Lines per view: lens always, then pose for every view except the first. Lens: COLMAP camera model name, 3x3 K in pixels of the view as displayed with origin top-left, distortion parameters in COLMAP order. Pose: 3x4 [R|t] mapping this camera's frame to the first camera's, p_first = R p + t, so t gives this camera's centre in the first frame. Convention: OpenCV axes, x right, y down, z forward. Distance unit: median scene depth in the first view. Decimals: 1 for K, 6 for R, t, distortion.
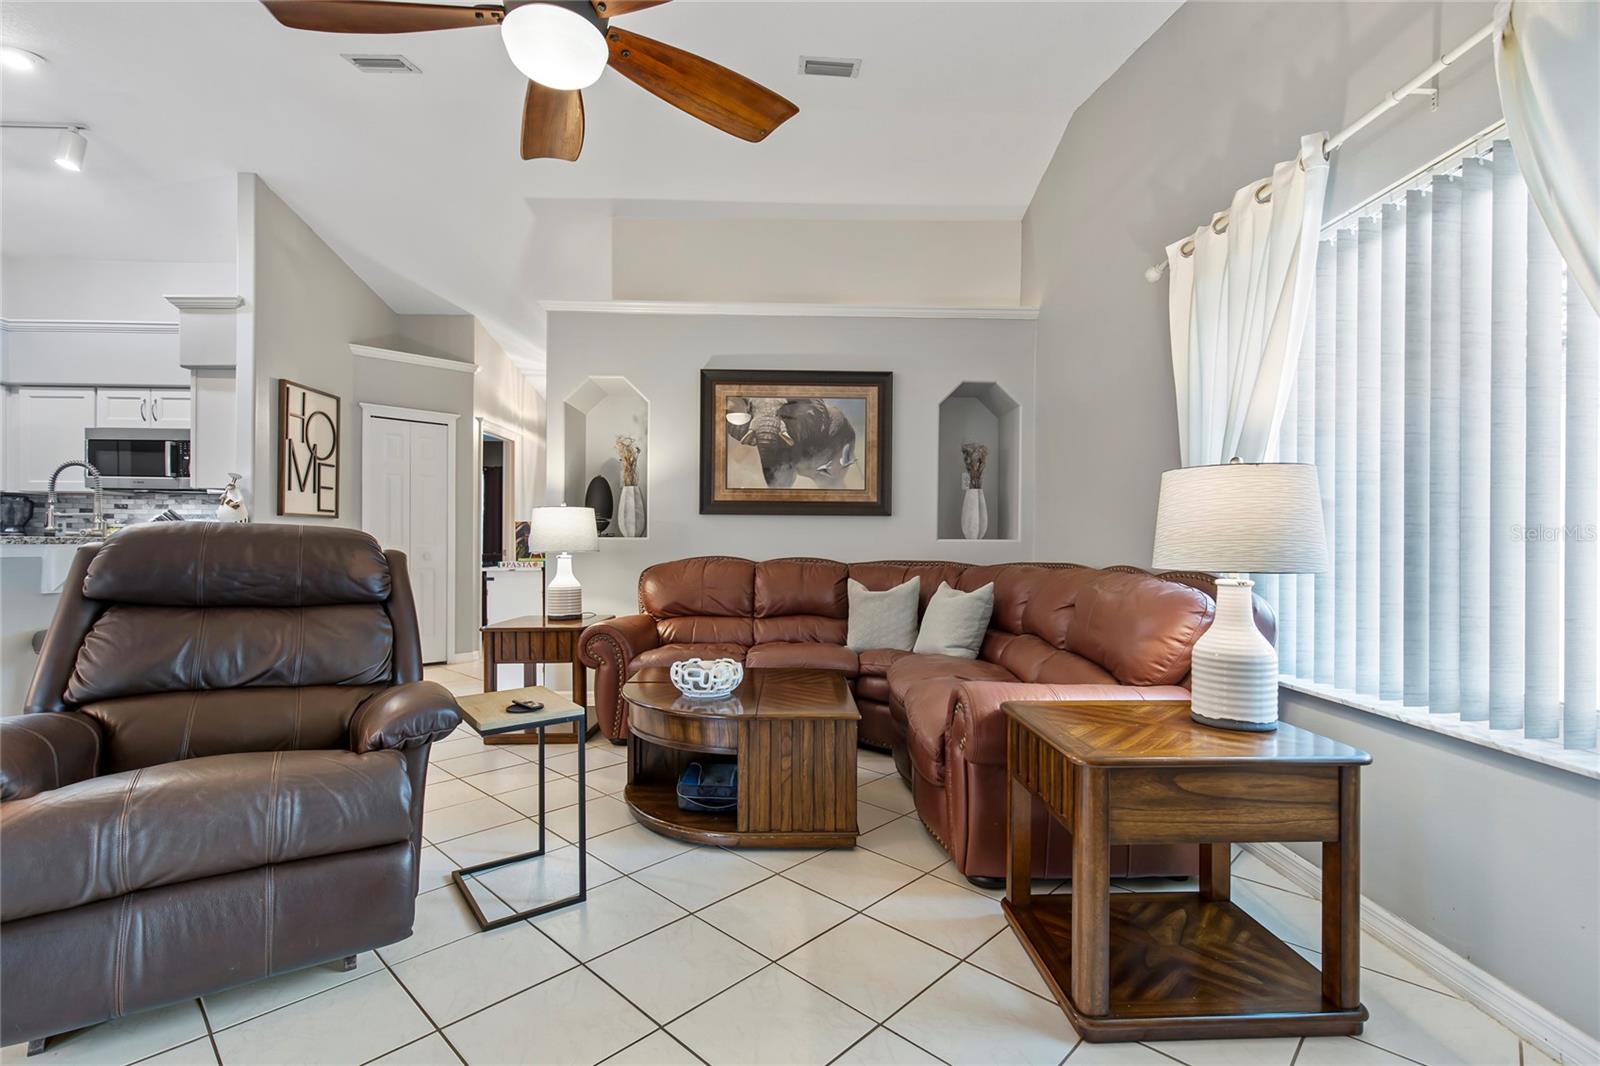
lens RADIAL K [[725.5, 0, 806.1], [0, 725.5, 543.2], [0, 0, 1]] dist [0.010182, -0.000687]
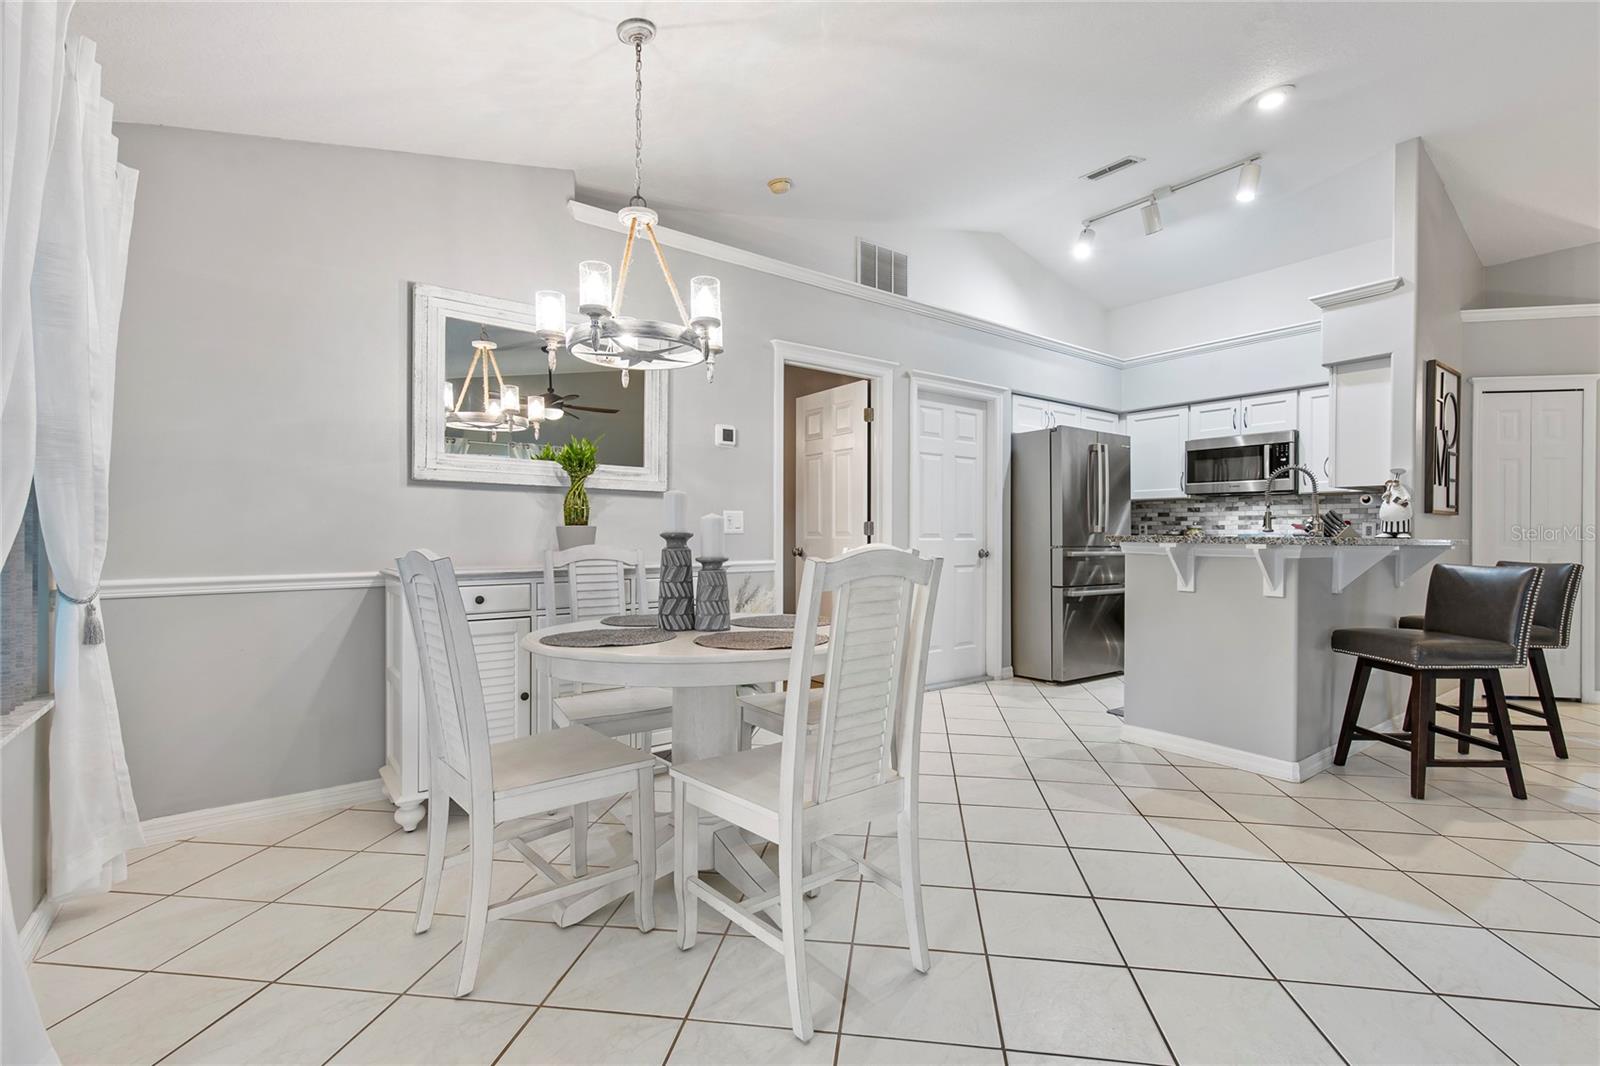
lens RADIAL K [[716.6, 0, 807.3], [0, 716.6, 537.6], [0, 0, 1]] dist [0.003028, -0.001195]
pose [[0.579894, -0.001405, -0.814691, -0.465821], [-0.003123, 0.999987, -0.003948, -0.002236], [0.814686, 0.004833, 0.579882, -0.133212]]
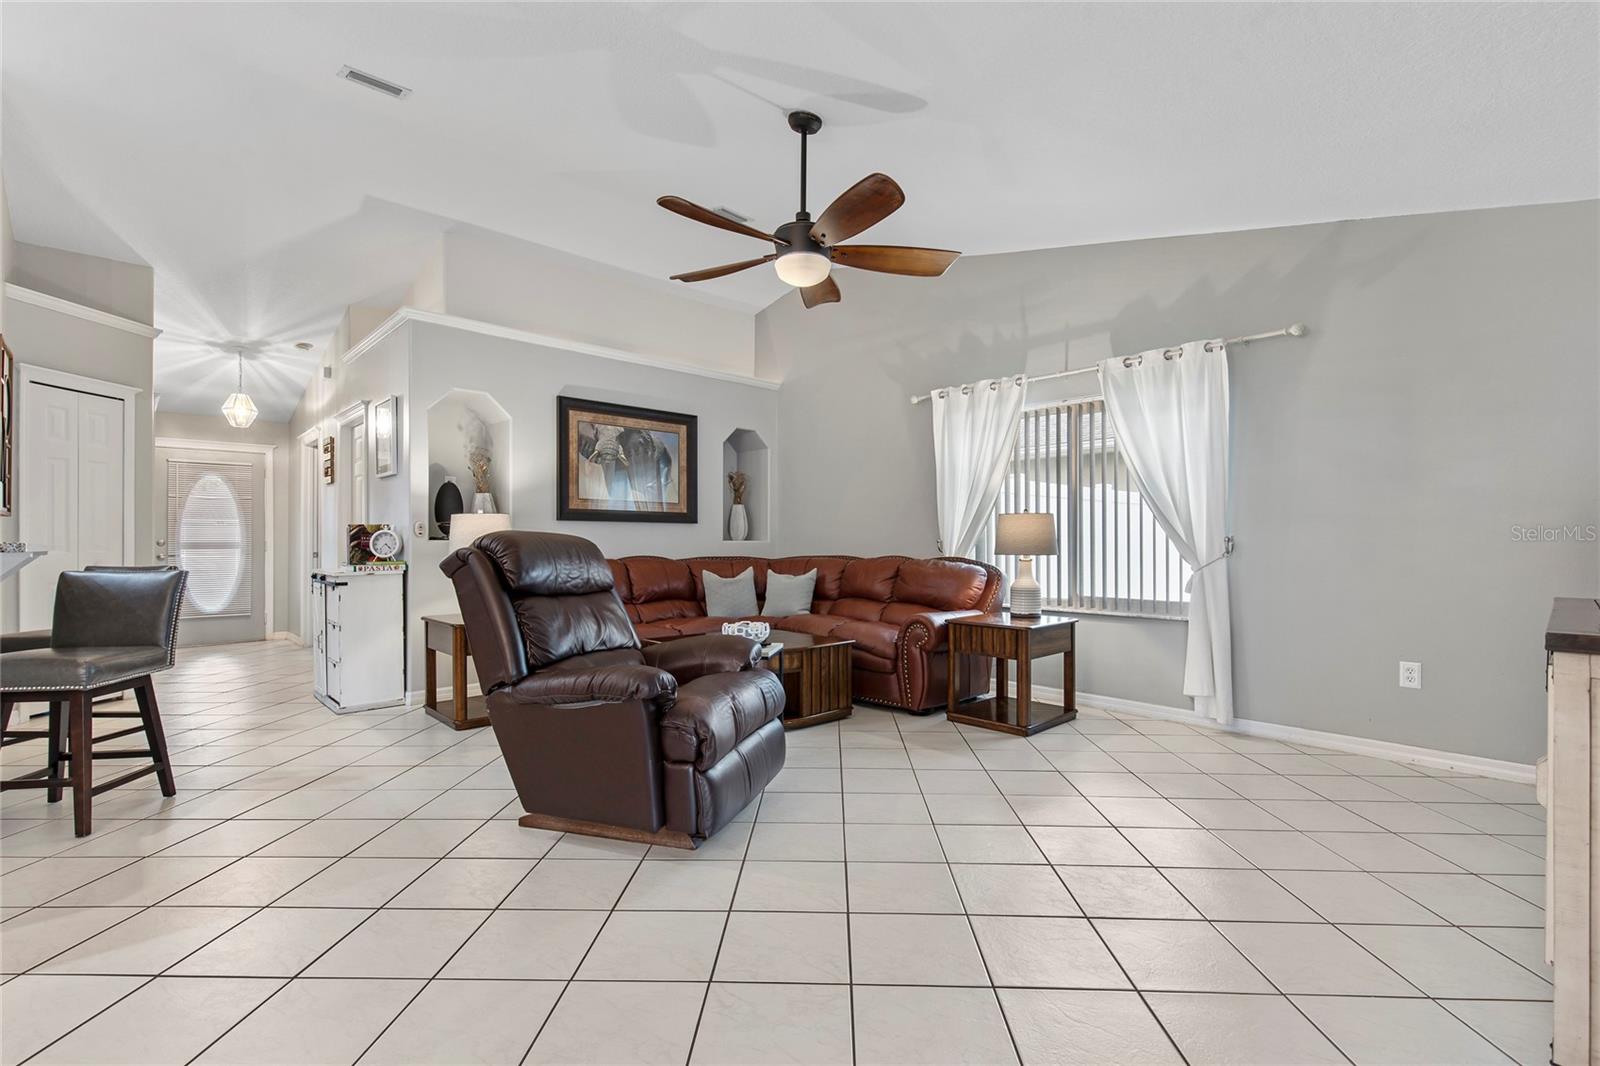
lens RADIAL K [[733.6, 0, 804.5], [0, 733.6, 539.1], [0, 0, 1]] dist [0.010030, -0.000610]
pose [[0.745841, -0.002516, 0.666119, -0.631986], [0.005497, 0.999982, -0.002377, -0.004565], [-0.666102, 0.005435, 0.745841, -0.137333]]
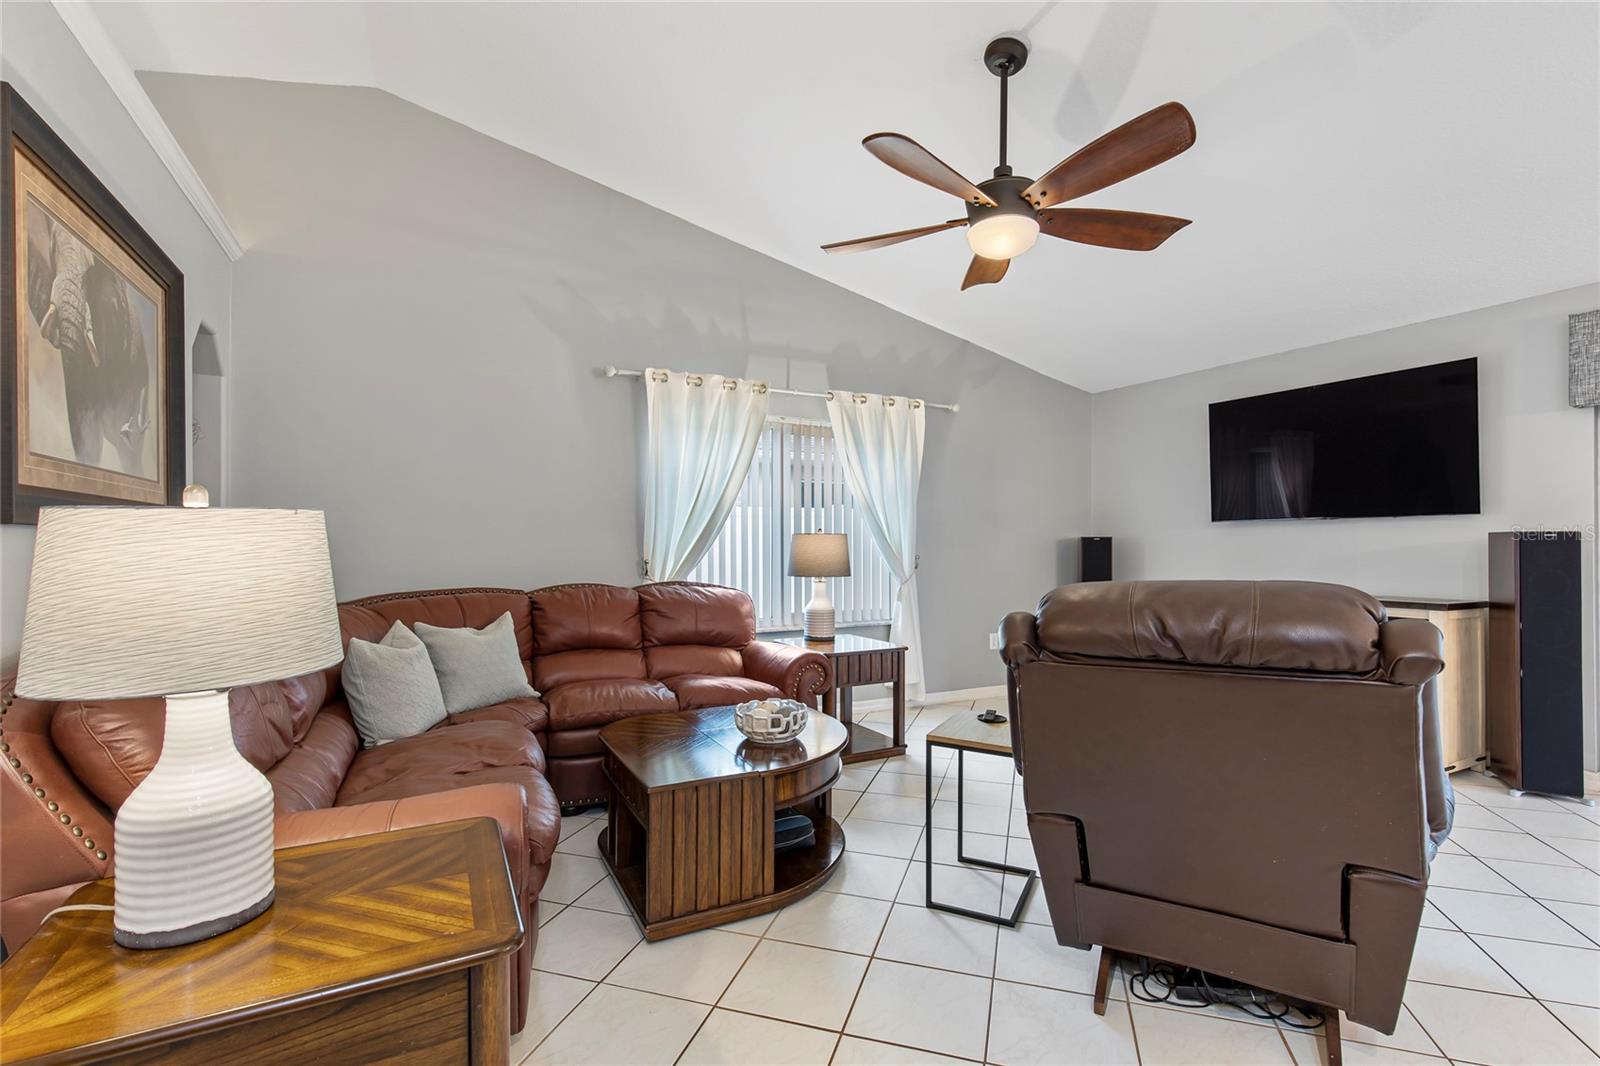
lens RADIAL K [[733.6, 0, 804.5], [0, 733.6, 539.1], [0, 0, 1]] dist [0.010030, -0.000610]
pose [[-0.442668, -0.003833, 0.896677, -0.601196], [-0.000597, 0.999992, 0.003980, -0.034822], [-0.896685, 0.001226, -0.442667, 0.820546]]
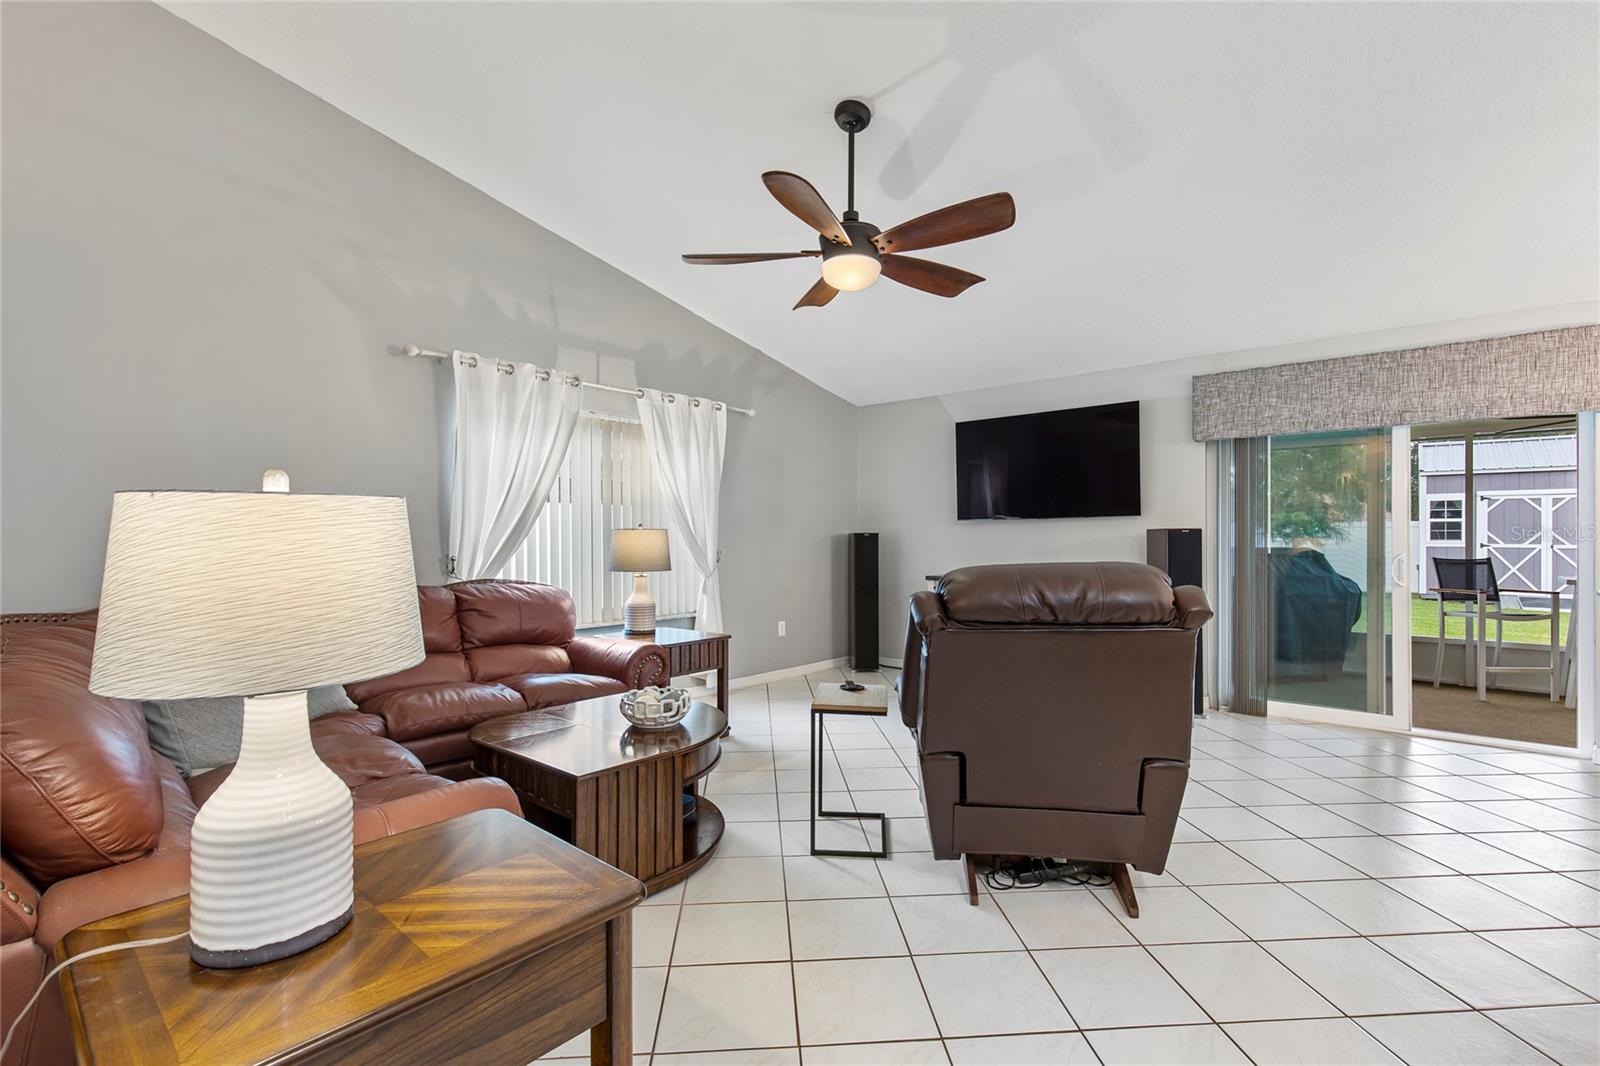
lens RADIAL K [[733.6, 0, 804.5], [0, 733.6, 539.1], [0, 0, 1]] dist [0.010030, -0.000610]
pose [[-0.741880, -0.005977, 0.670506, -0.567558], [-0.001510, 0.999973, 0.007244, -0.032309], [-0.670531, 0.004362, -0.741869, 0.951519]]
